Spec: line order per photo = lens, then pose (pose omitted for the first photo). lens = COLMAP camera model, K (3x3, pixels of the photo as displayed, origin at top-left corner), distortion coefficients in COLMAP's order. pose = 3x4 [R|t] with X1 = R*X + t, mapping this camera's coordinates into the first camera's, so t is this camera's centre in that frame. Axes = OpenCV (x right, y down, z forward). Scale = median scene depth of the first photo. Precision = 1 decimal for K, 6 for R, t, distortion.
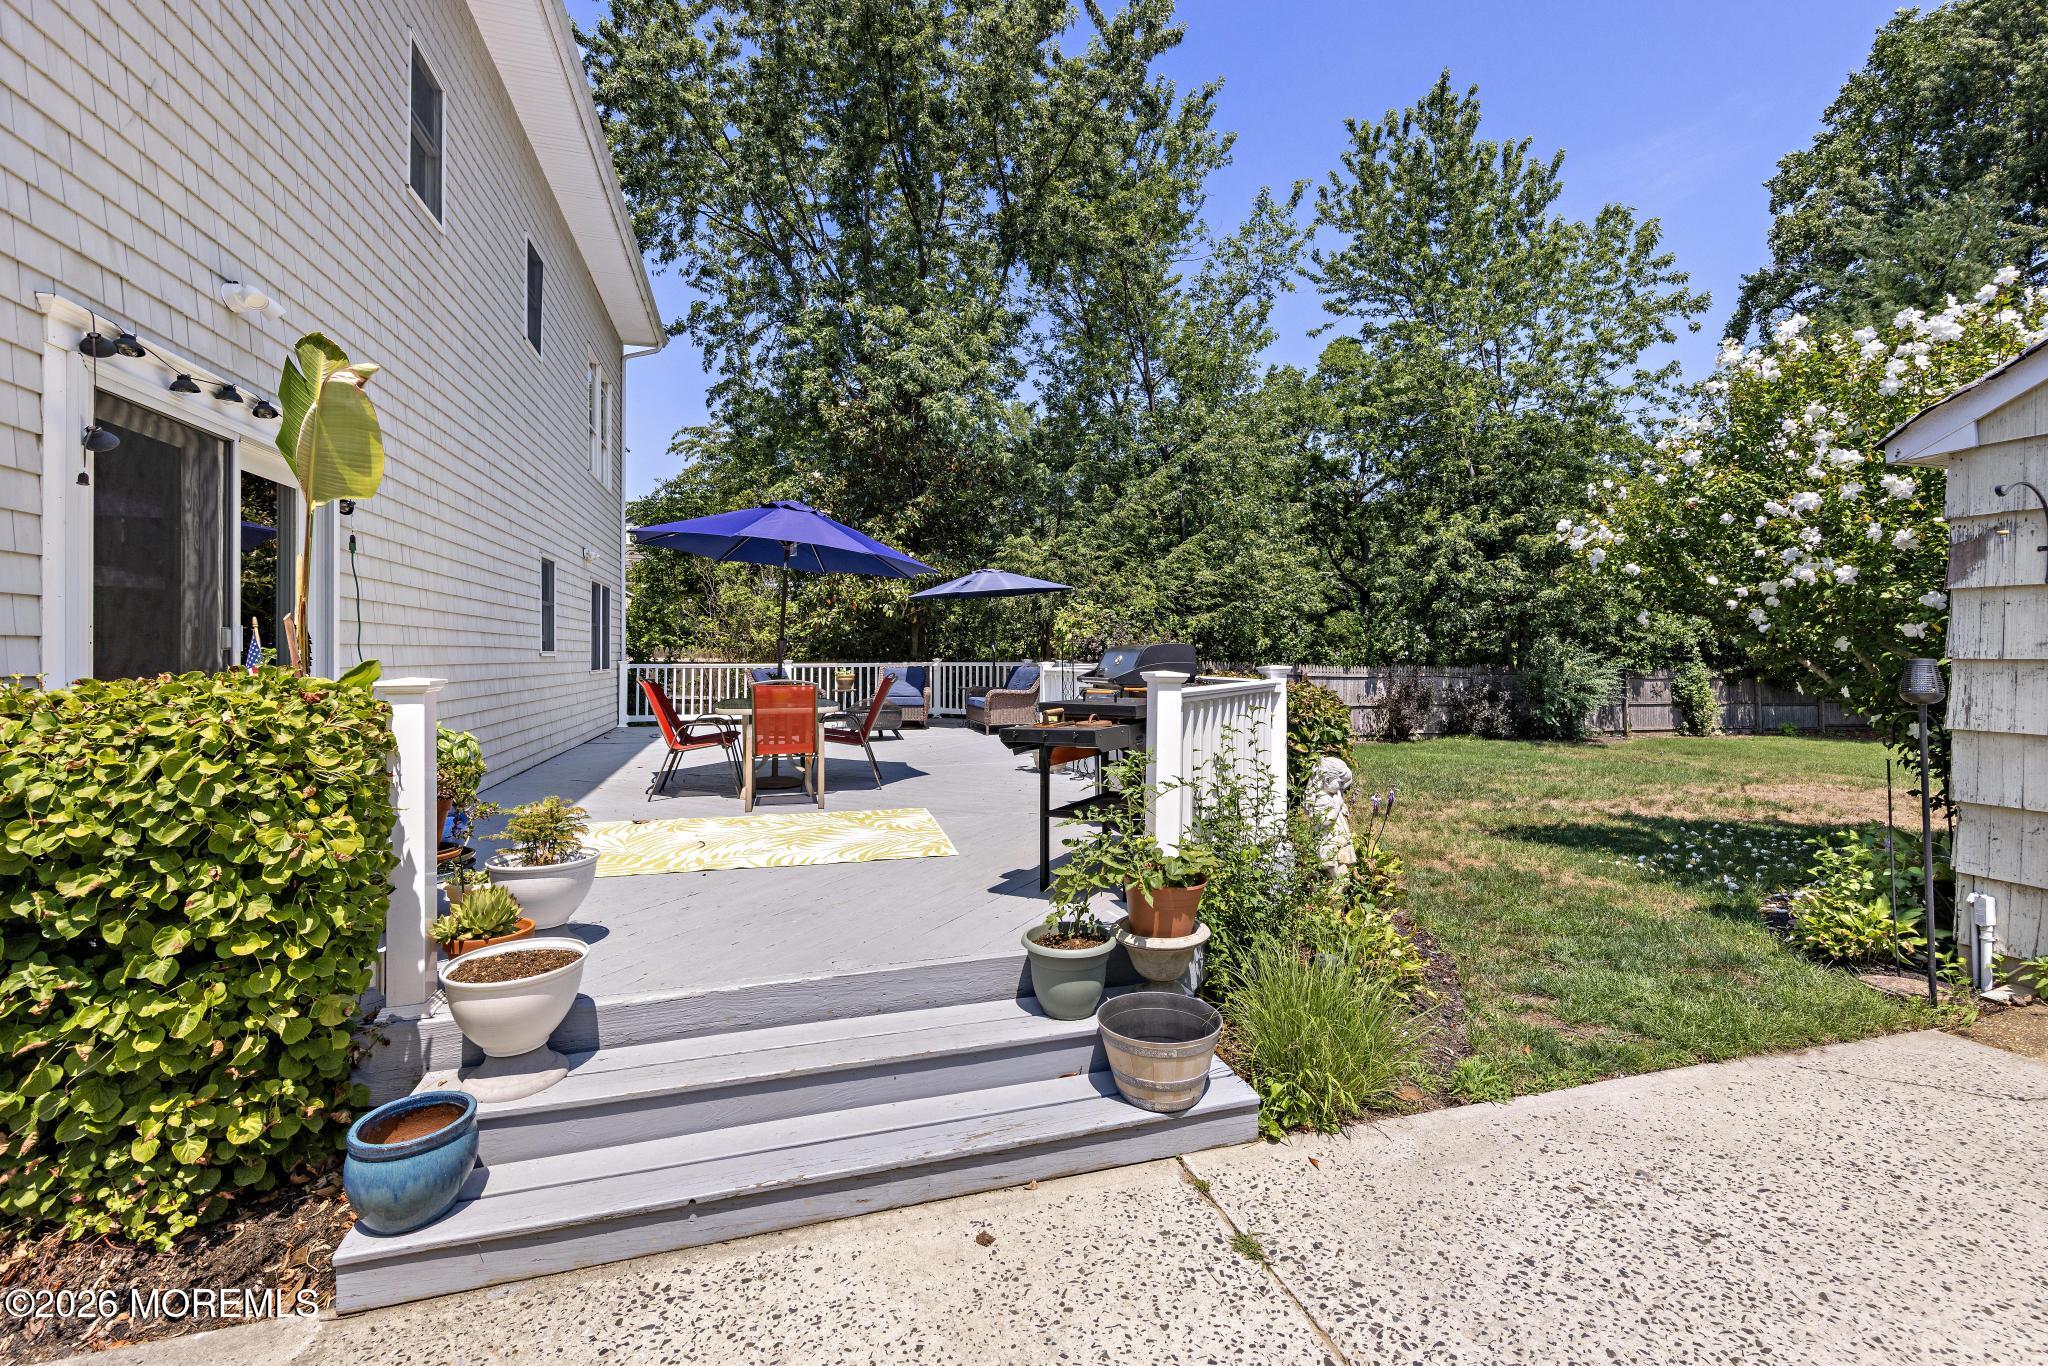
lens RADIAL K [[885.5, 0, 1029.8], [0, 885.5, 657.9], [0, 0, 1]] dist [0.000467, 0.000089]
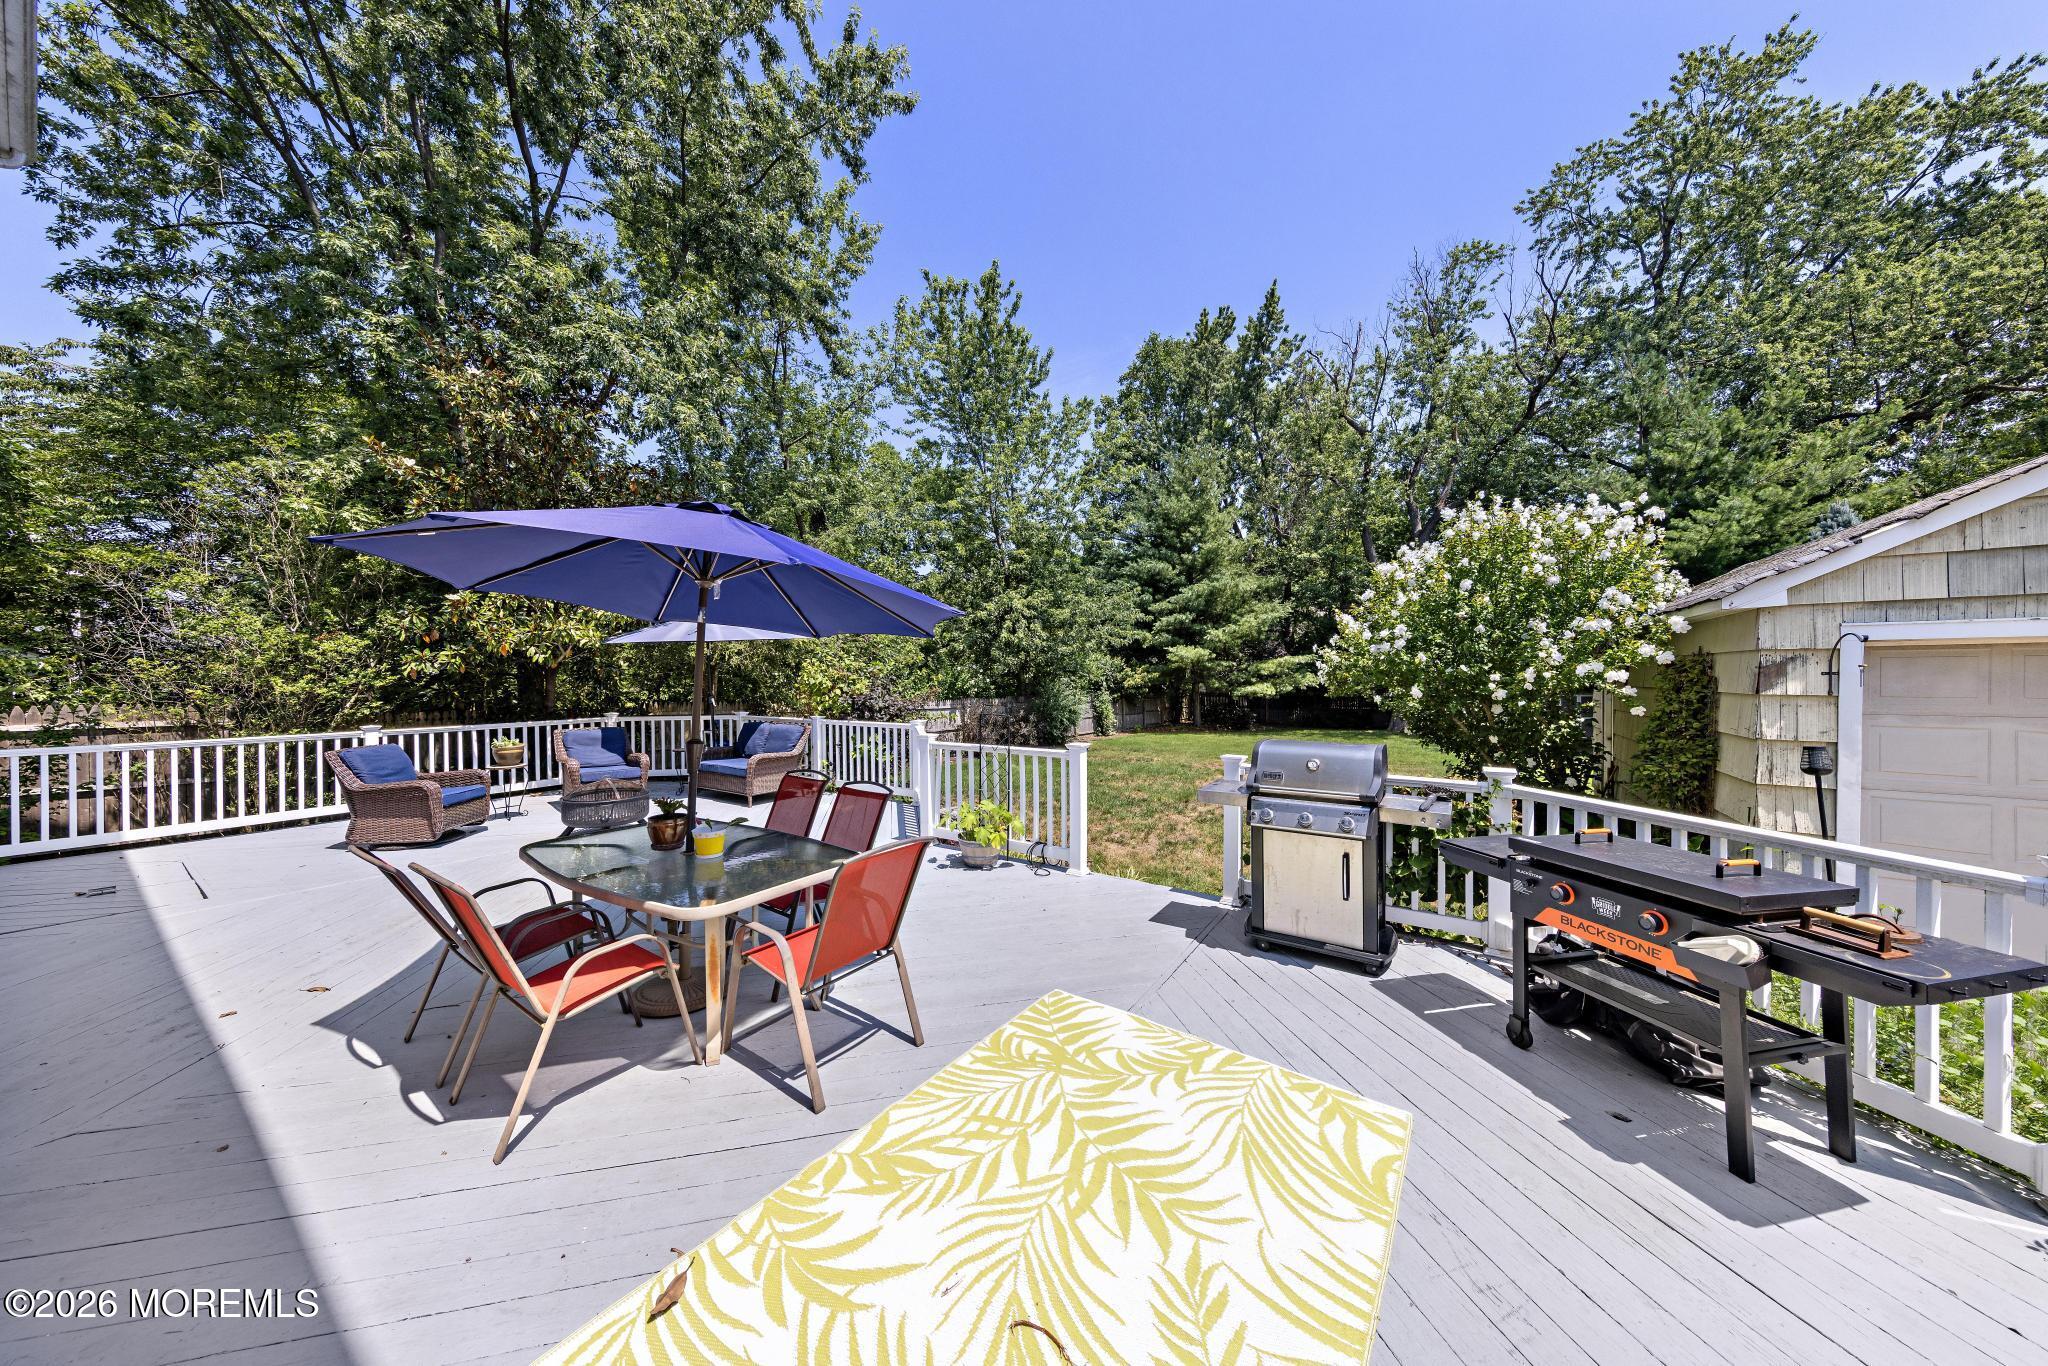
lens RADIAL K [[647.1, 0, 1024.0], [0, 647.1, 683.0], [0, 0, 1]] dist [0.011863, 0.000040]
pose [[0.763998, -0.007672, 0.645173, -0.505093], [0.002317, 0.999955, 0.009147, -0.080966], [-0.645215, -0.005493, 0.763982, 0.689883]]
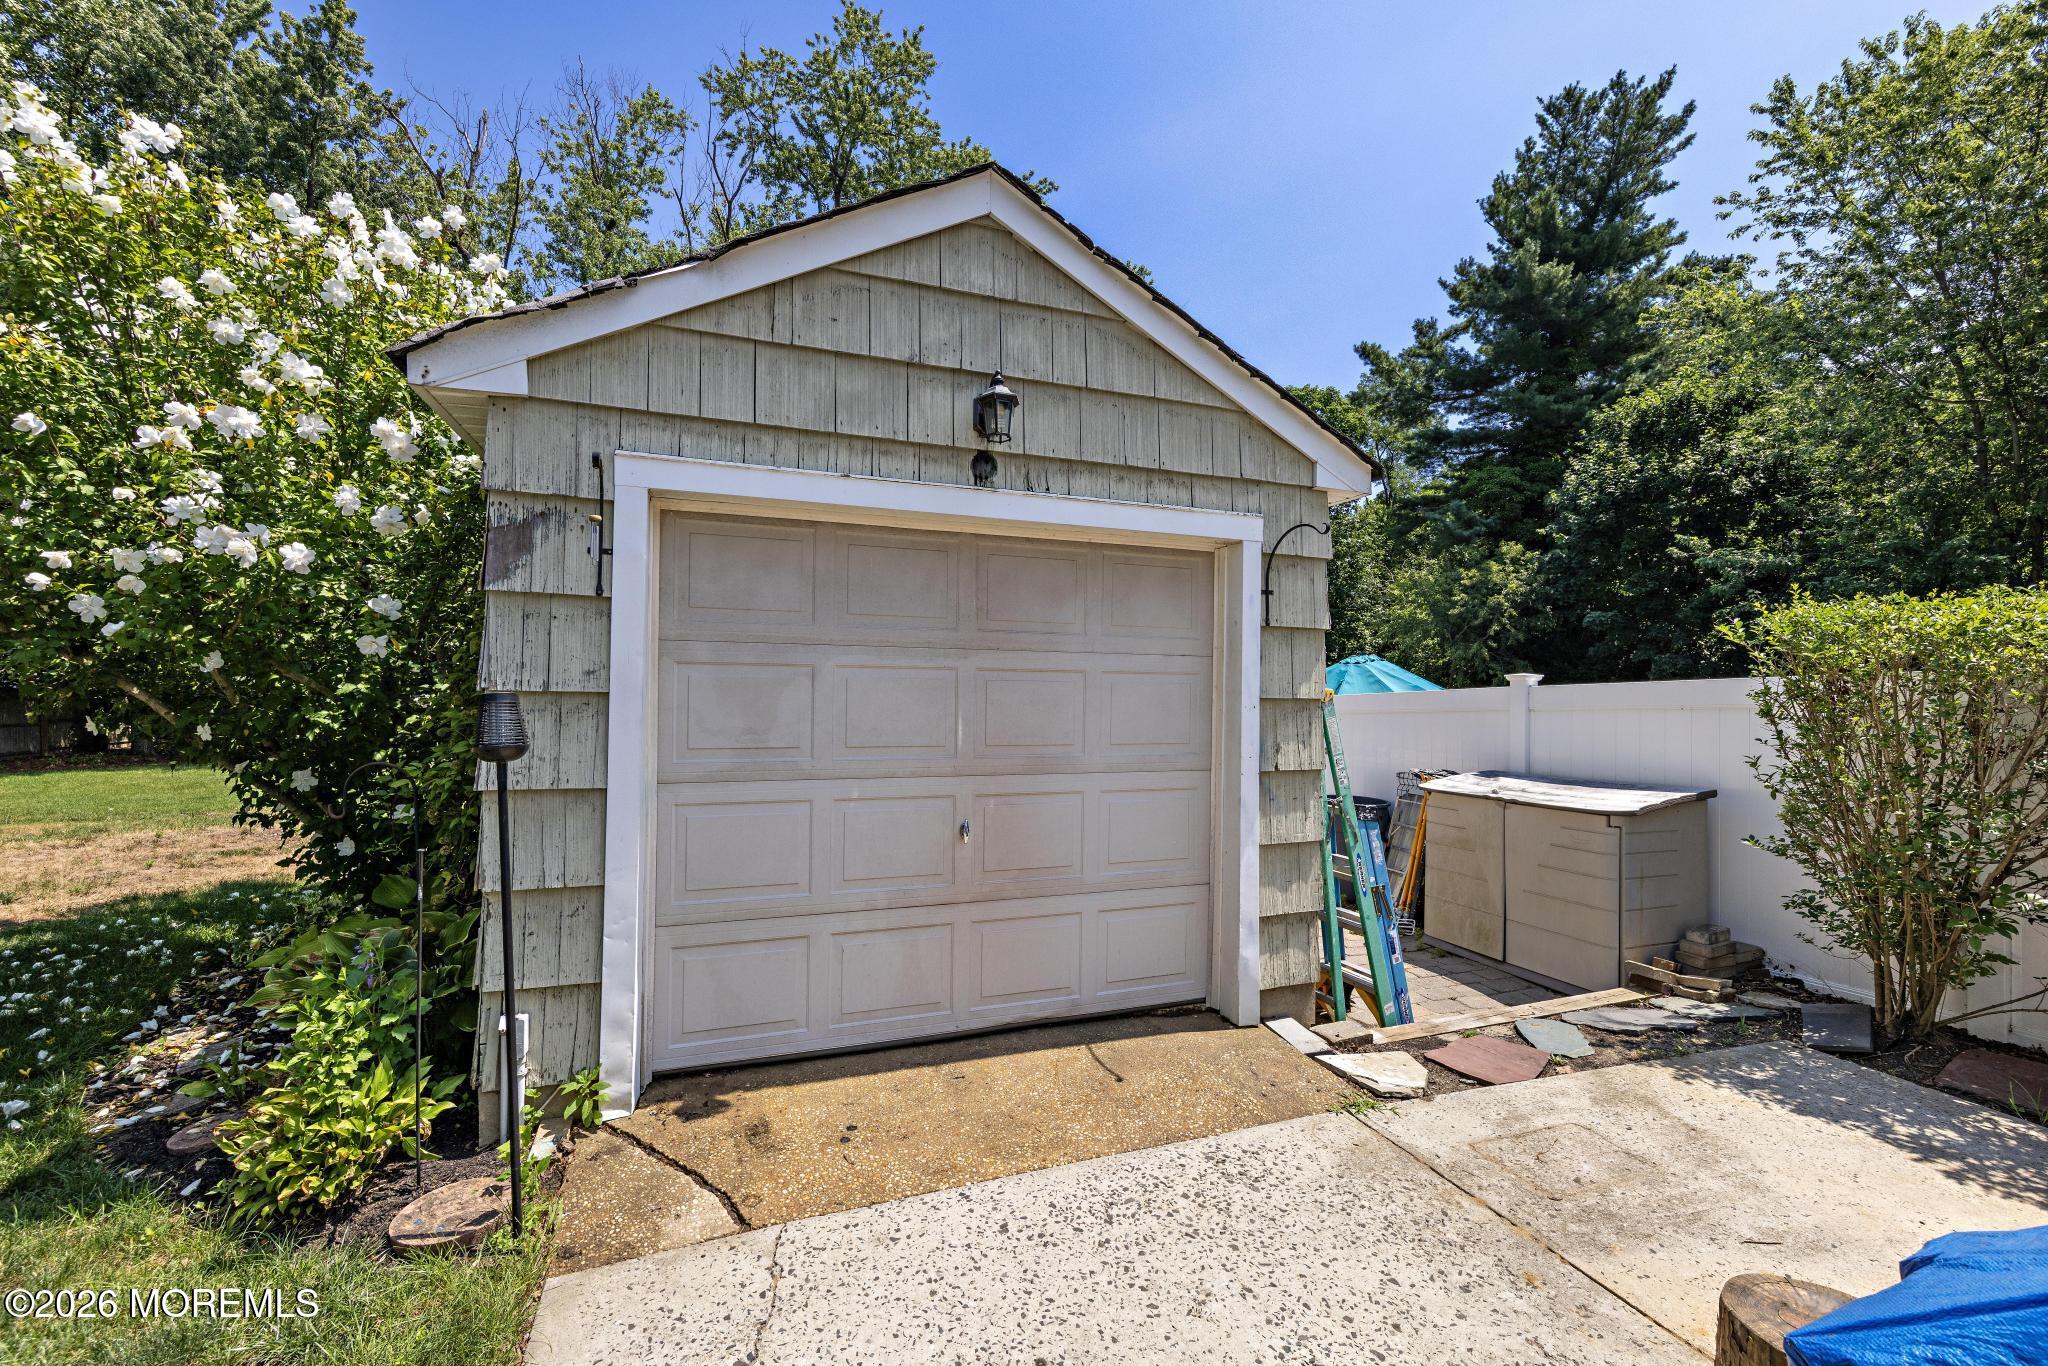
lens RADIAL K [[859.0, 0, 1024.0], [0, 859.0, 683.0], [0, 0, 1]] dist [-0.000564, 0.000003]
pose [[-0.062234, 0.002458, 0.998059, 0.244241], [-0.014264, 0.999893, -0.003352, -0.006213], [-0.997960, -0.014445, -0.062192, 0.448224]]
